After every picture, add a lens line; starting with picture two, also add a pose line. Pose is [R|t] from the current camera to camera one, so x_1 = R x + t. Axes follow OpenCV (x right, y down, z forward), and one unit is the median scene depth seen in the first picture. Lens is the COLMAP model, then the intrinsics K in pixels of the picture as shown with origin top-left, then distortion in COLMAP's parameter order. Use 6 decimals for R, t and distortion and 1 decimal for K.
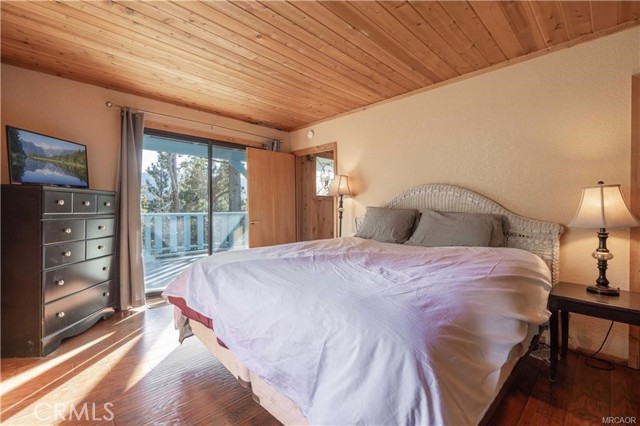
lens RADIAL K [[272.2, 0, 320.5], [0, 272.2, 209.1], [0, 0, 1]] dist [-0.002753, 0.000482]
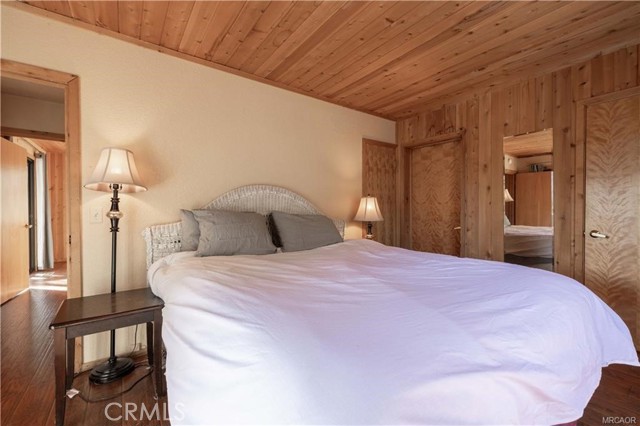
lens RADIAL K [[272.2, 0, 320.4], [0, 272.2, 211.9], [0, 0, 1]] dist [-0.002753, 0.000482]
pose [[0.142736, -0.009790, 0.989712, -0.506782], [0.010557, 0.999909, 0.008368, -0.005056], [-0.989705, 0.009254, 0.142826, 0.705717]]
